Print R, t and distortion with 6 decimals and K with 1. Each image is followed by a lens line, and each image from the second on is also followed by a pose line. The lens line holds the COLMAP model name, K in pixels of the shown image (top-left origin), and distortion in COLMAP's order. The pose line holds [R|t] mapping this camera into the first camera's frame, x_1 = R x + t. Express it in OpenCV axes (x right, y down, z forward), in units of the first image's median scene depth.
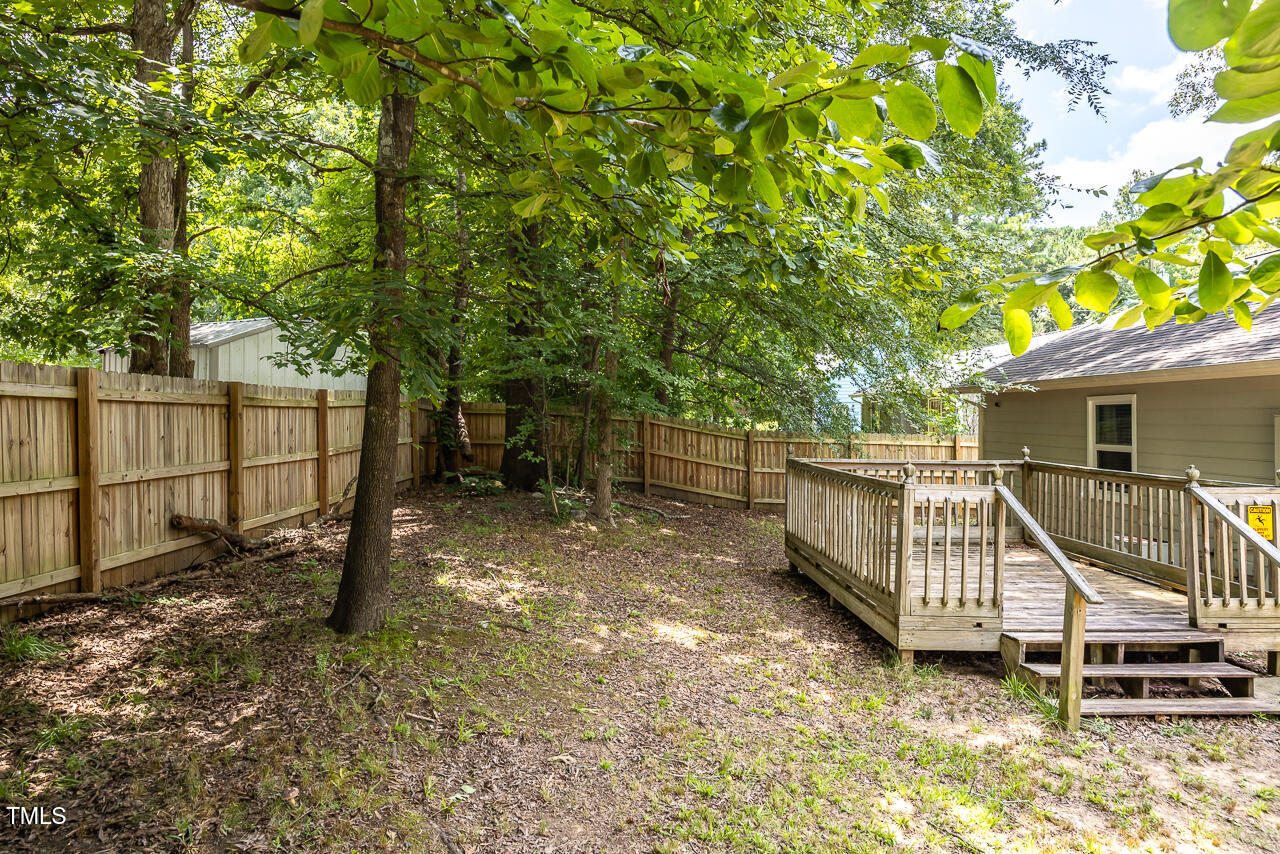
lens RADIAL K [[757.6, 0, 640.0], [0, 757.6, 427.0], [0, 0, 1]] dist [-0.020854, 0.003737]
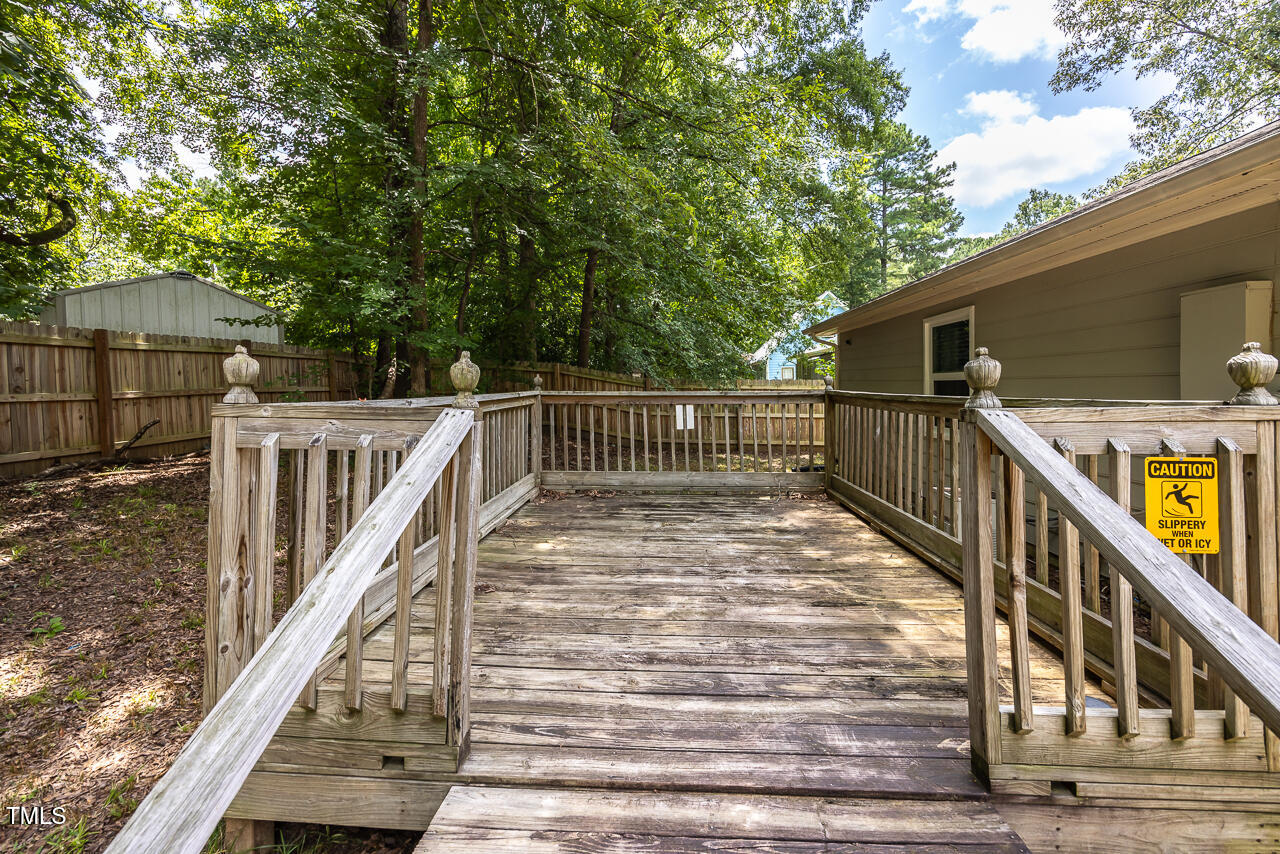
lens RADIAL K [[499.7, 0, 652.9], [0, 499.7, 404.5], [0, 0, 1]] dist [0.000435, -0.000122]
pose [[0.997506, -0.011124, -0.069701, 0.588413], [0.012897, 0.999603, 0.025036, 0.070656], [0.069395, -0.025872, 0.997254, 0.736618]]
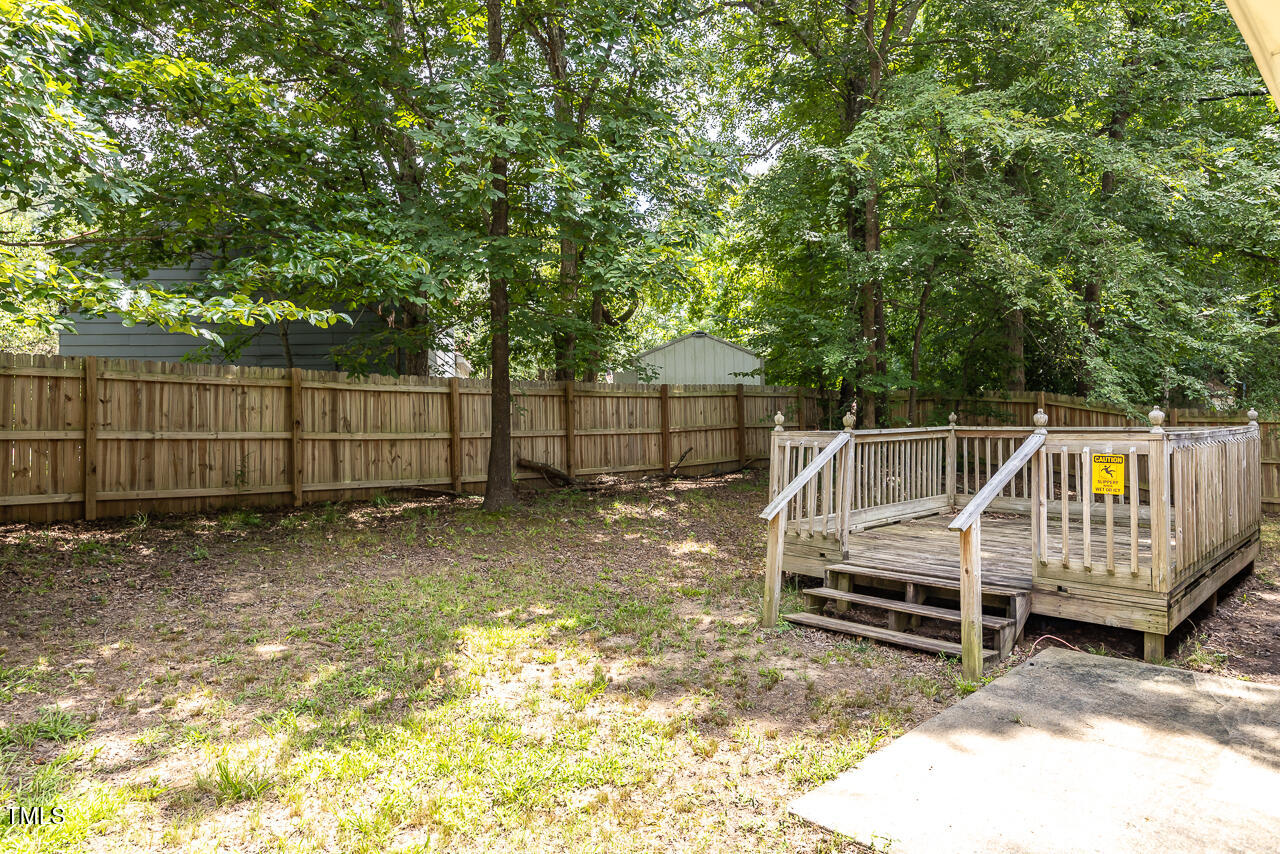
lens RADIAL K [[757.6, 0, 640.0], [0, 757.6, 427.0], [0, 0, 1]] dist [-0.020854, 0.003737]
pose [[0.663513, -0.013260, -0.748047, 1.093483], [0.009648, 0.999911, -0.009167, 0.075801], [0.748103, -0.001135, 0.663582, 0.037007]]
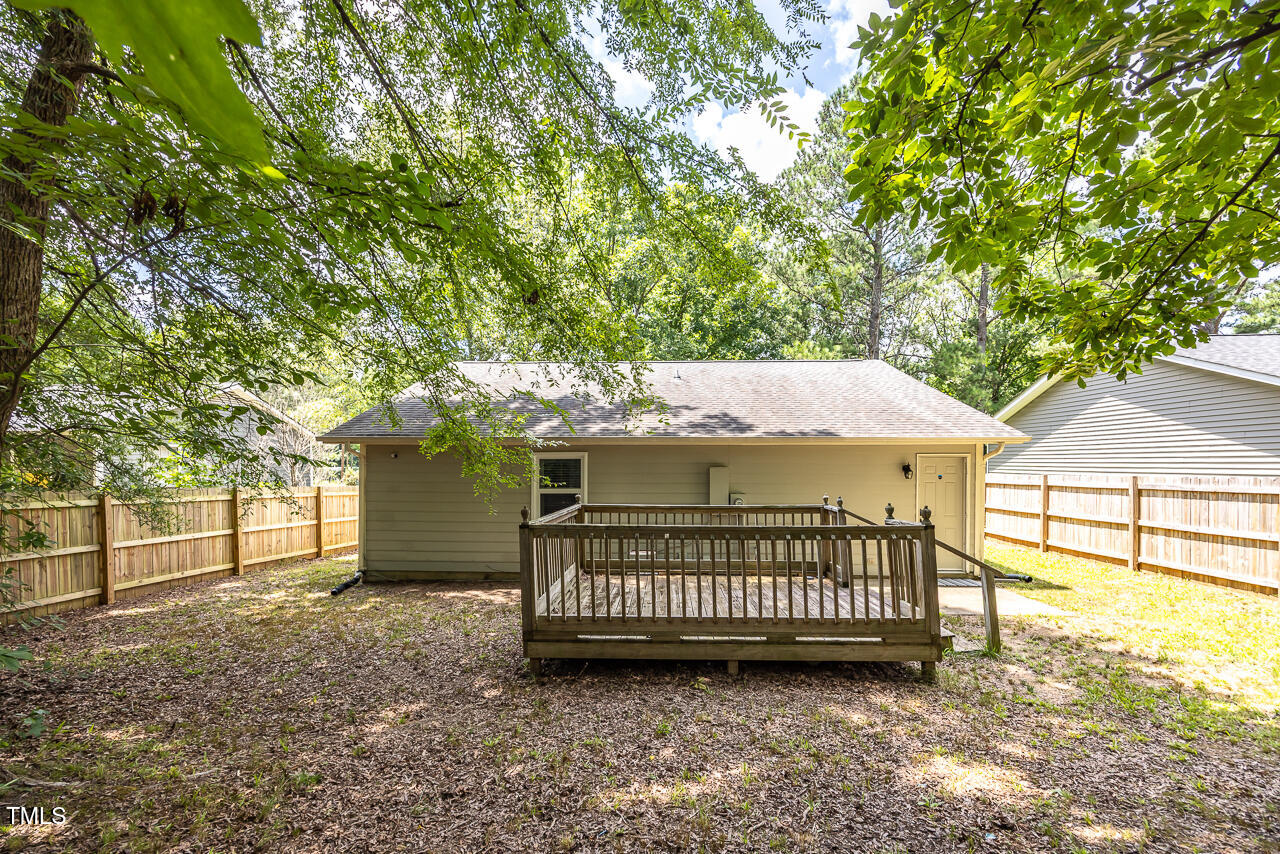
lens RADIAL K [[512.2, 0, 640.0], [0, 512.2, 427.0], [0, 0, 1]] dist [-0.000653, 0.000056]
pose [[0.051167, 0.069440, 0.996273, -0.537363], [0.012460, 0.997458, -0.070162, -0.035714], [-0.998612, 0.016004, 0.050171, 1.388505]]
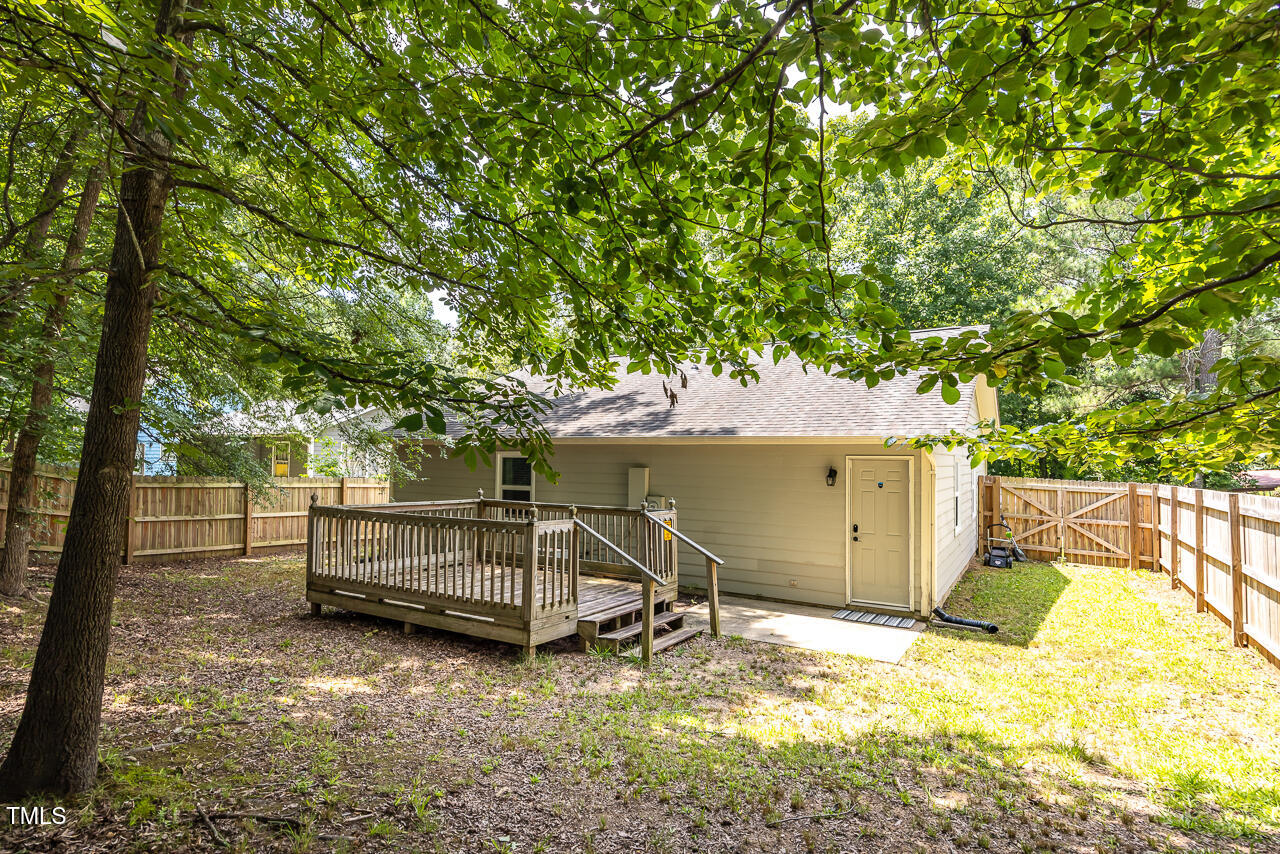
lens RADIAL K [[661.9, 0, 640.0], [0, 661.9, 427.0], [0, 0, 1]] dist [-0.005401, -0.000780]
pose [[0.542308, 0.048057, 0.838804, -0.550163], [-0.001725, 0.998424, -0.056087, -0.030702], [-0.840178, 0.028970, 0.541537, 0.179800]]
